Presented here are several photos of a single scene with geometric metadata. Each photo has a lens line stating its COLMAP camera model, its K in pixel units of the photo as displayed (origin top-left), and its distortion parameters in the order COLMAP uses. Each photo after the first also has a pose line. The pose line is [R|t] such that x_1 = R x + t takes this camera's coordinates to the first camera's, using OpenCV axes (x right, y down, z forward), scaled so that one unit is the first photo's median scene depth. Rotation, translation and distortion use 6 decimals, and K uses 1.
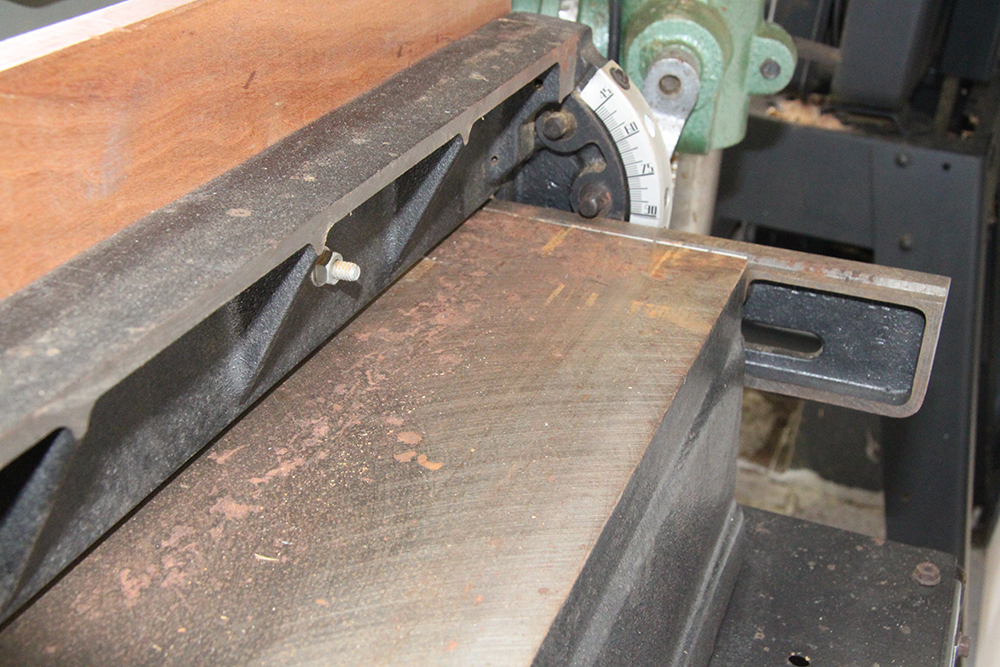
lens RADIAL K [[1461.9, 0, 500.0], [0, 1461.9, 333.5], [0, 0, 1]] dist [0.215641, 0.012127]
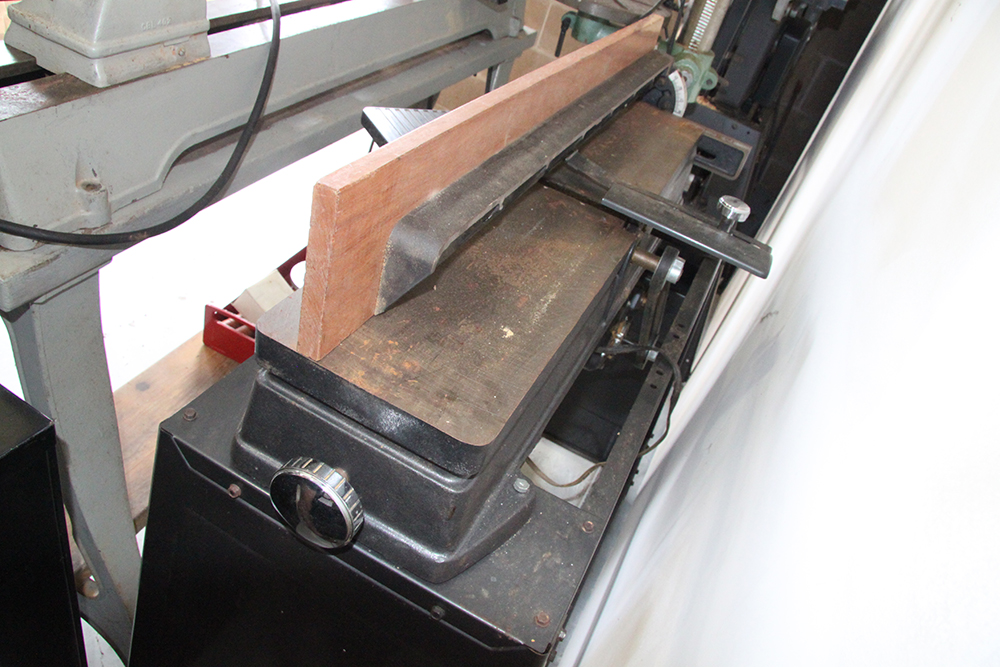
lens RADIAL K [[756.4, 0, 483.2], [0, 756.4, 336.9], [0, 0, 1]] dist [-0.185206, 0.117180]
pose [[0.979721, 0.199061, 0.022854, -0.301478], [-0.199747, 0.961331, 0.189588, 0.202398], [0.015770, -0.190308, 0.981598, -0.892314]]
